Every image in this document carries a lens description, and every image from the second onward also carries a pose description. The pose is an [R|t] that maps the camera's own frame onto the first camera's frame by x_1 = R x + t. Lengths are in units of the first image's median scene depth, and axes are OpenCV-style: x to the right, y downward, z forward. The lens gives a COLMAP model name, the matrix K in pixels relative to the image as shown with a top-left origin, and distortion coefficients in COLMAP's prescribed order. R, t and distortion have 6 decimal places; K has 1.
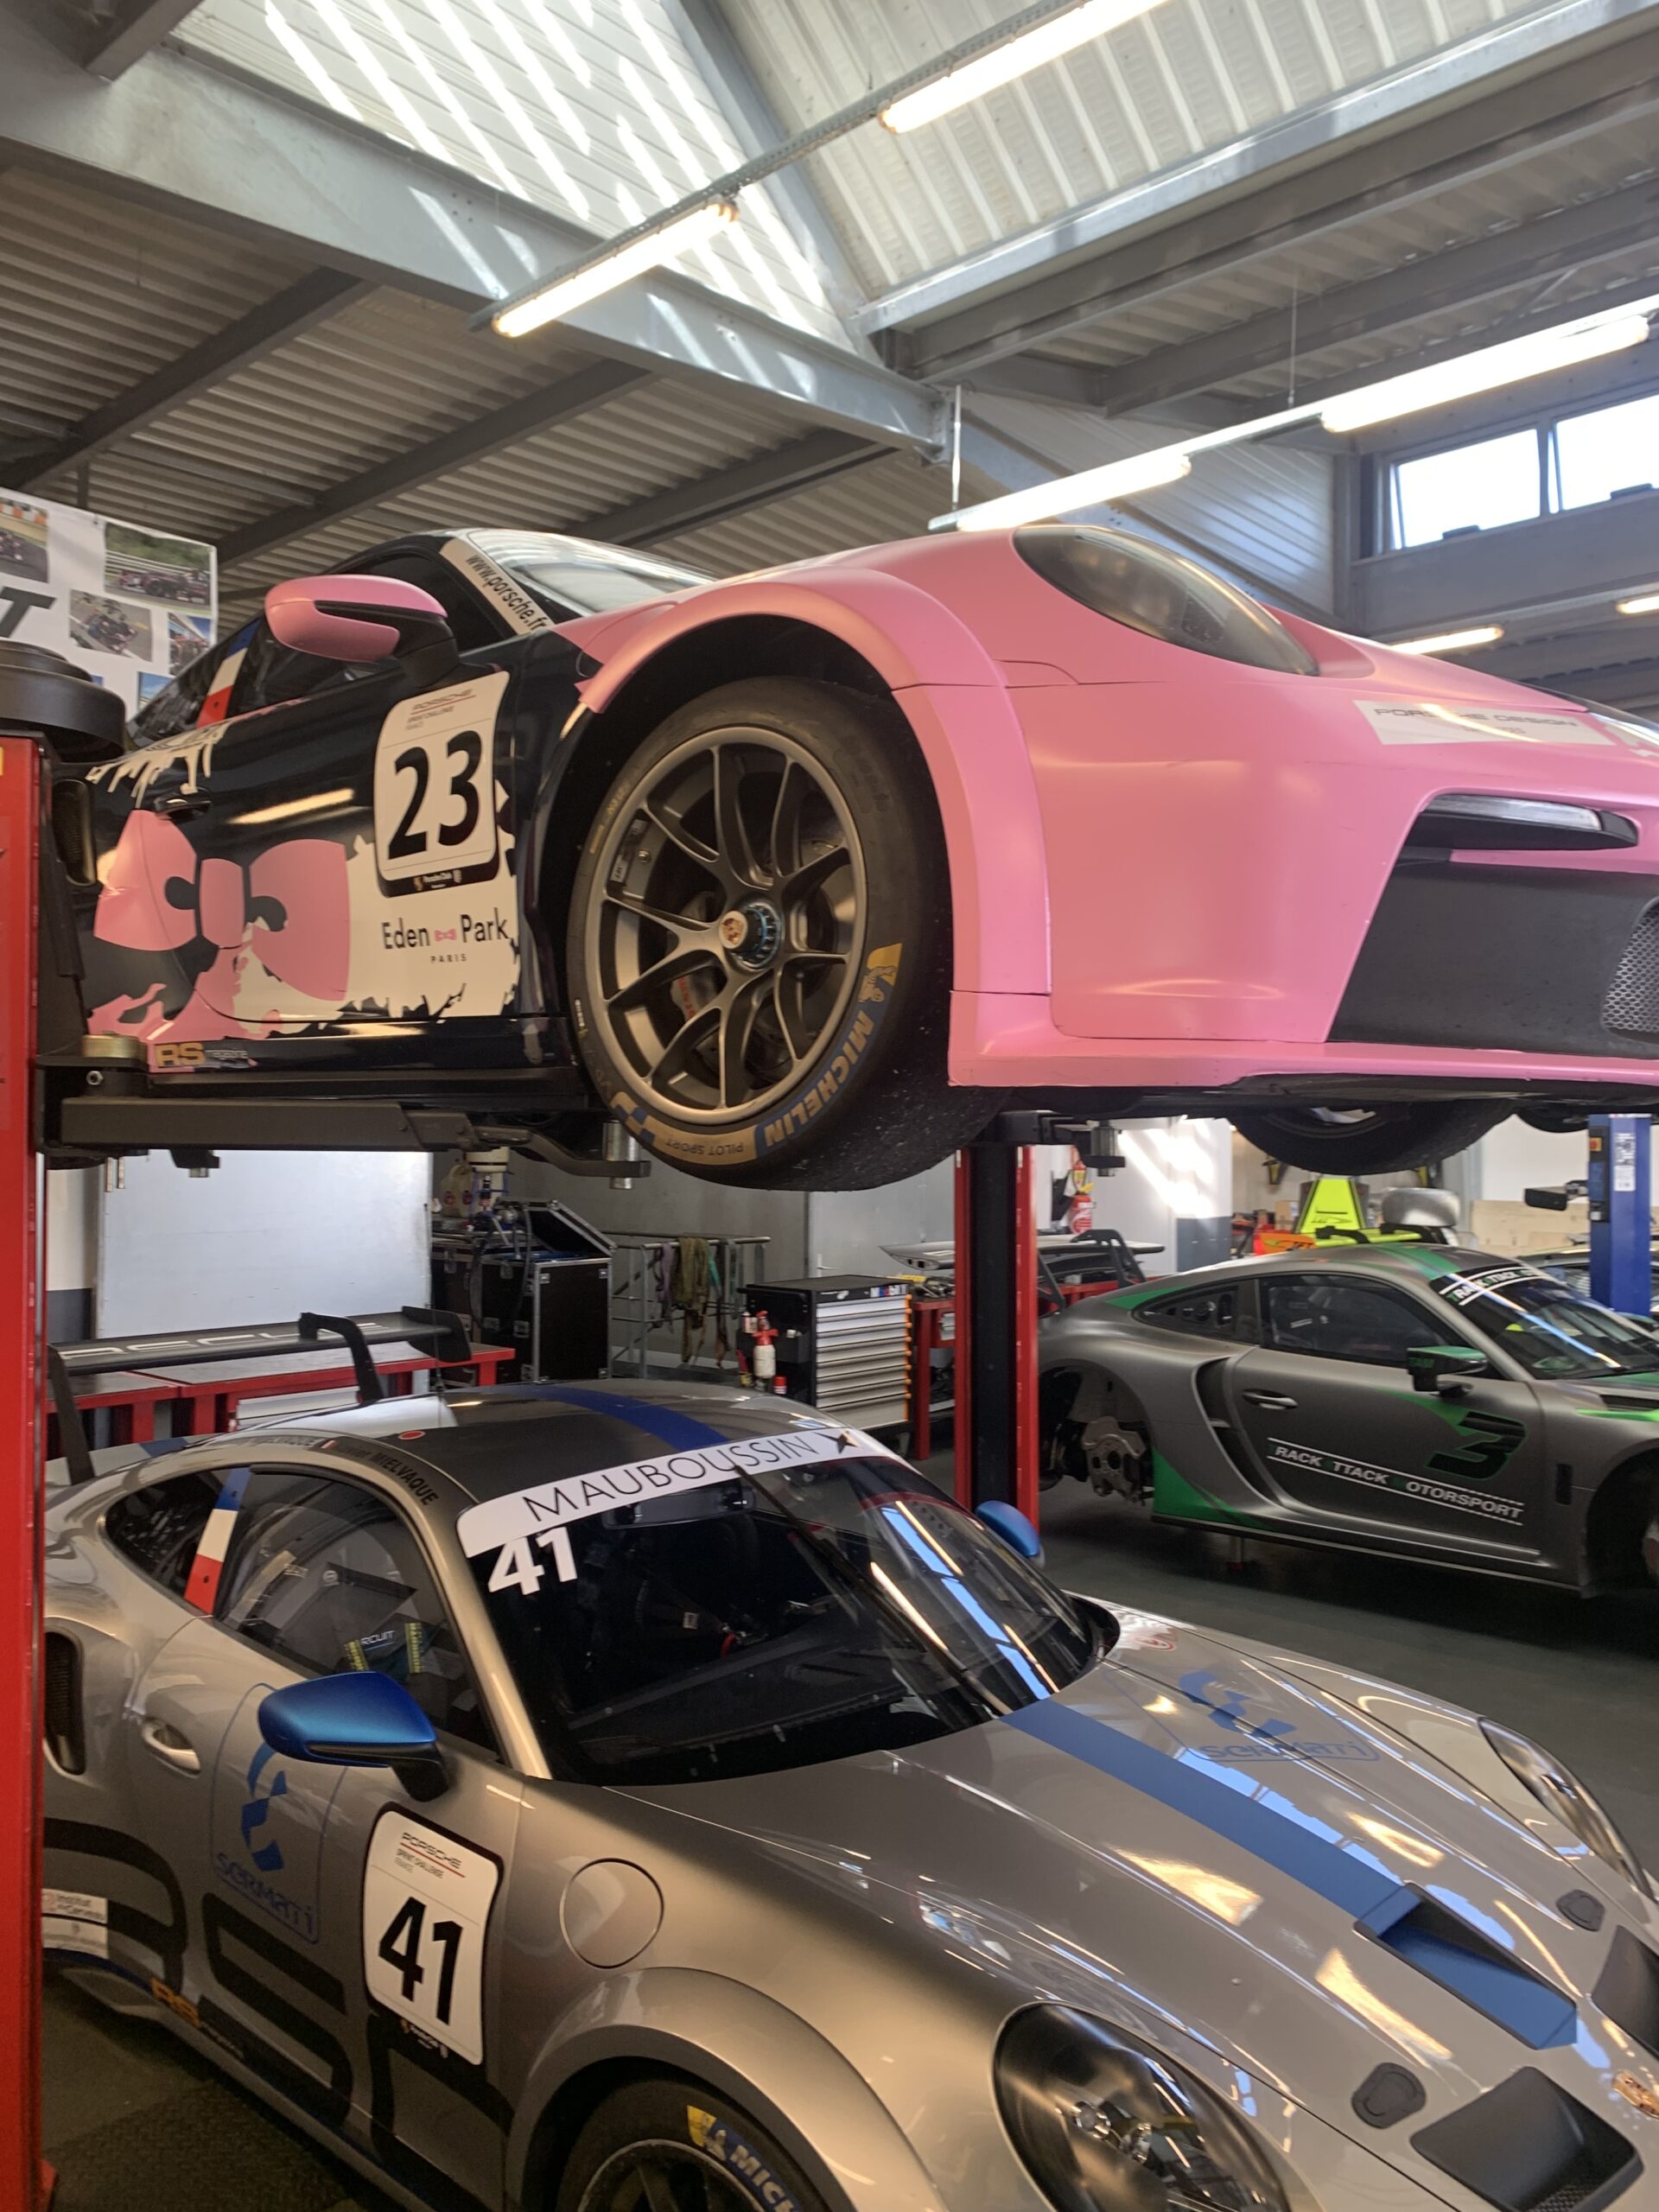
lens RADIAL K [[1705.5, 0, 844.2], [0, 1705.5, 1112.4], [0, 0, 1]] dist [-0.001735, -0.006785]
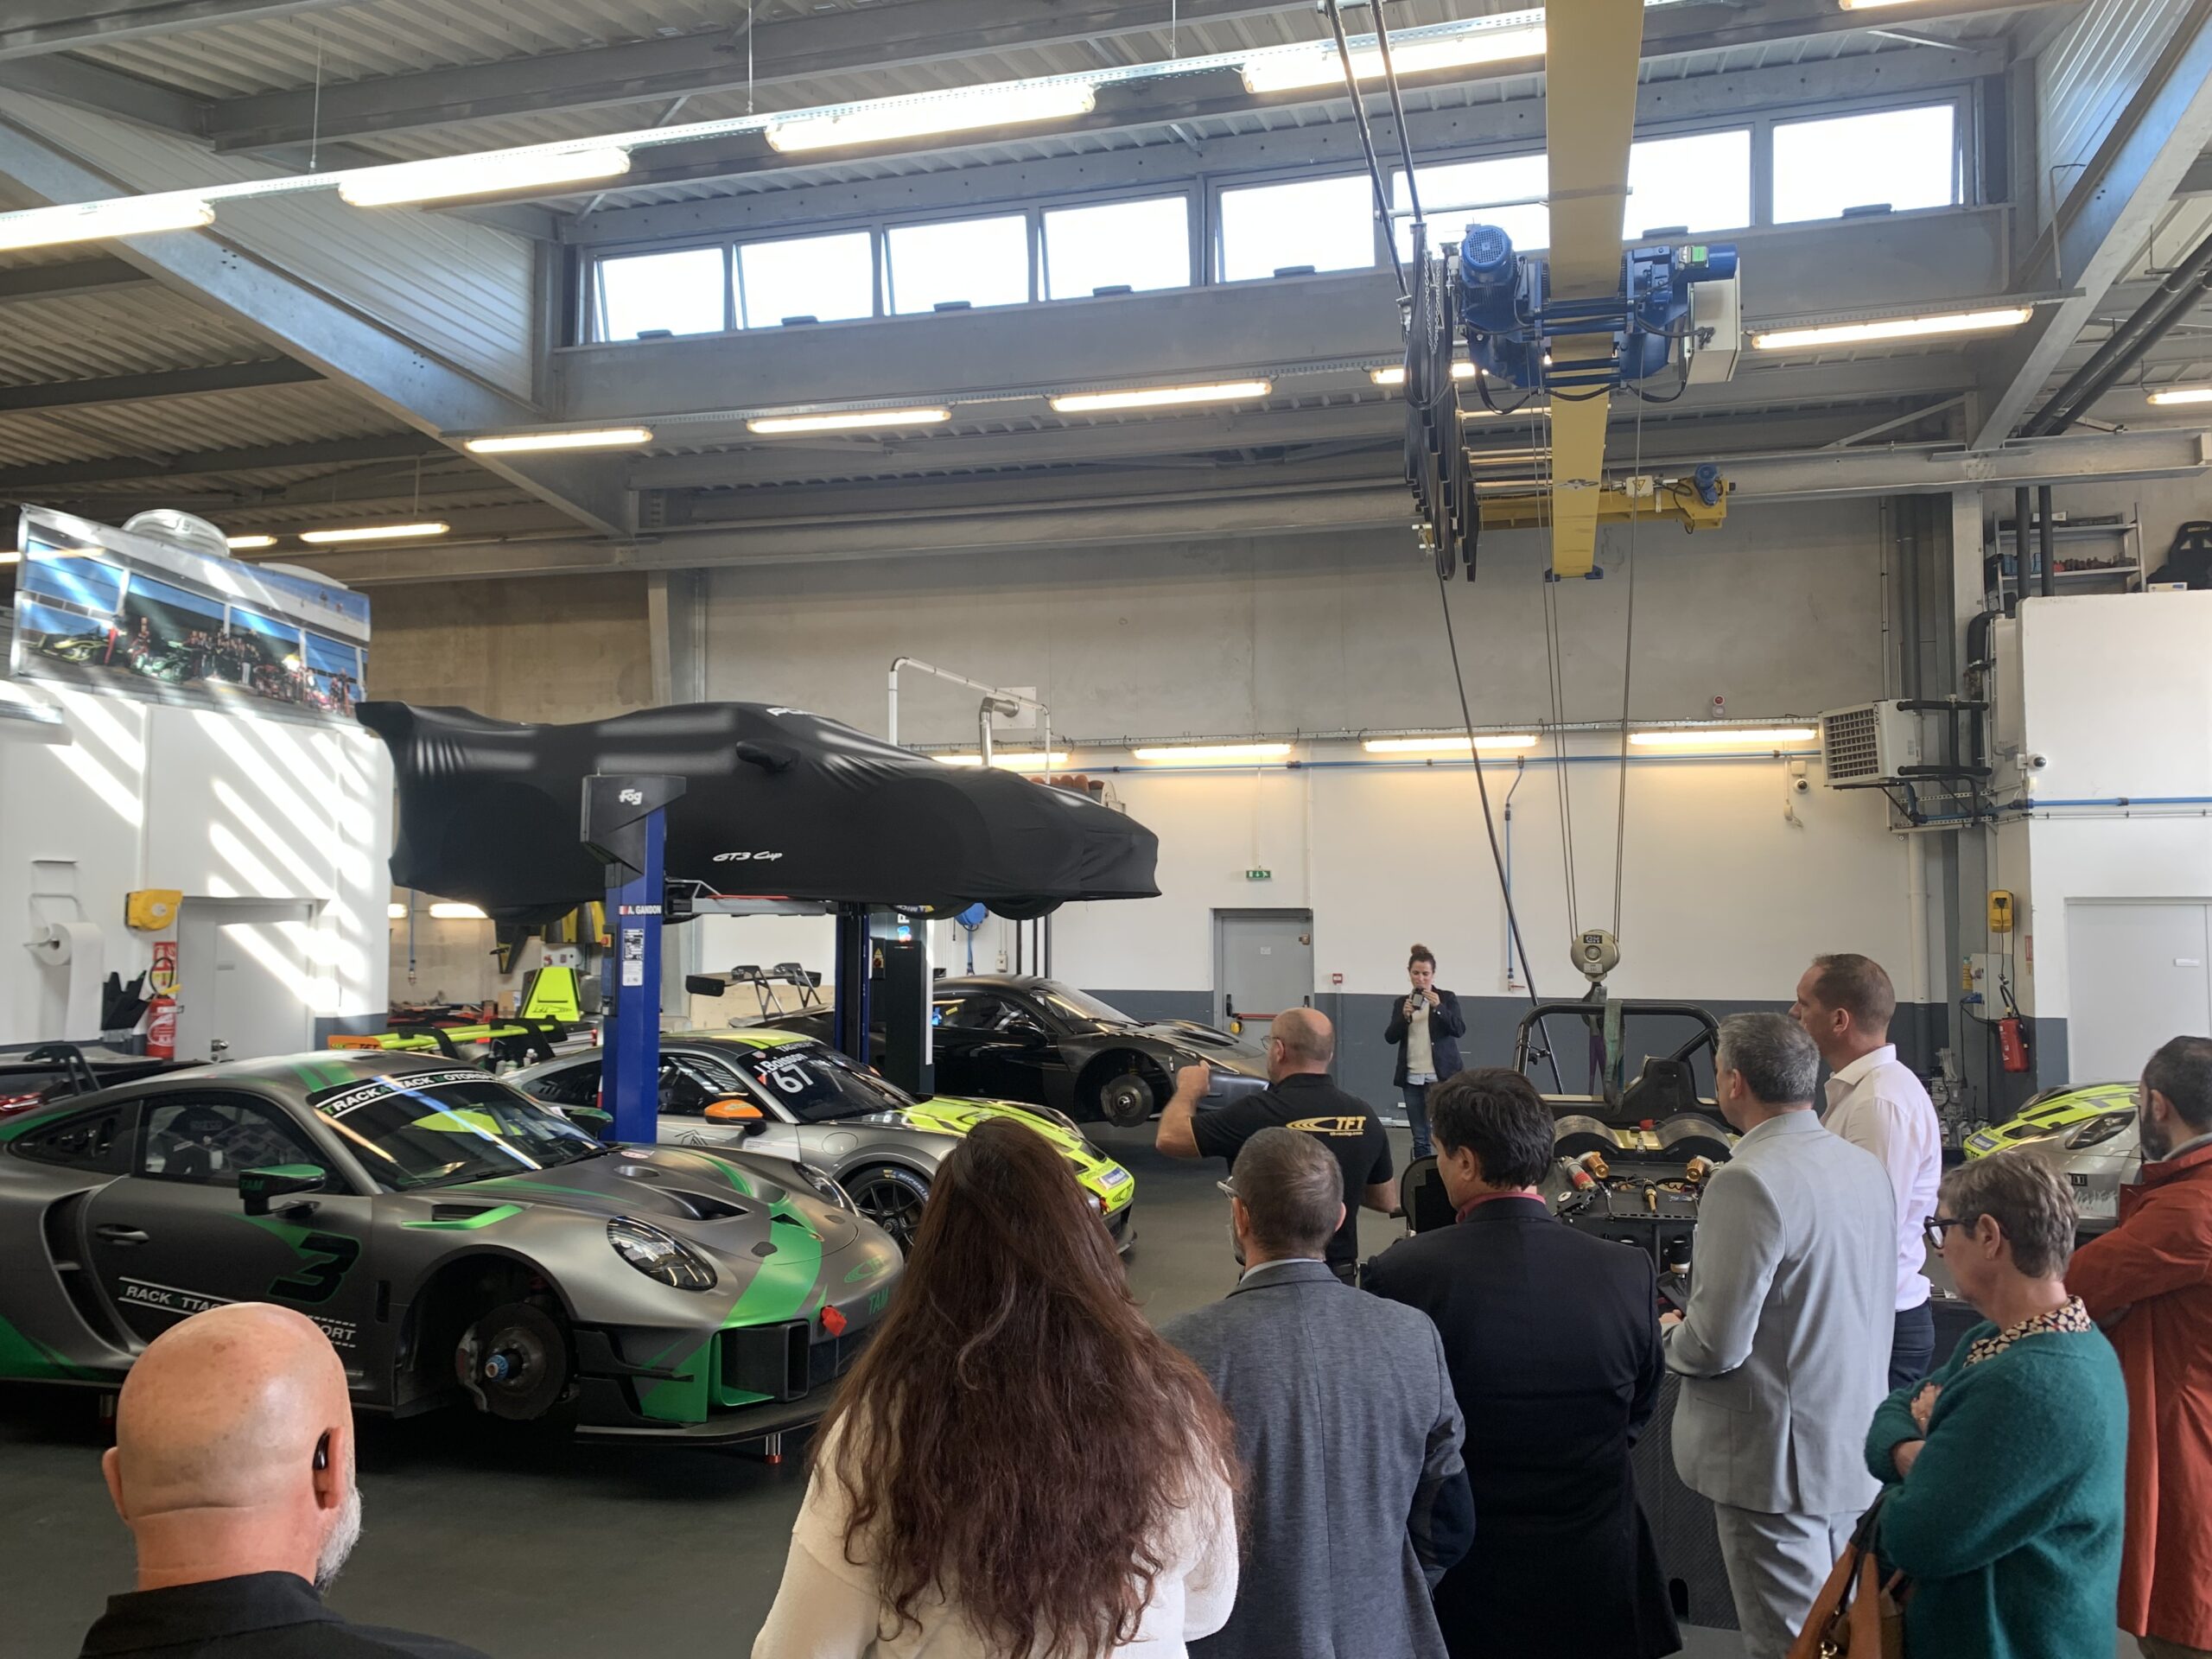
lens RADIAL K [[1705.5, 0, 1119.8], [0, 1705.5, 824.3], [0, 0, 1]] dist [-0.001735, -0.006785]
pose [[0.876108, 0.016642, 0.481828, 0.177816], [0.001967, 0.999272, -0.038090, -0.009279], [-0.482112, 0.034318, 0.875437, -0.037003]]
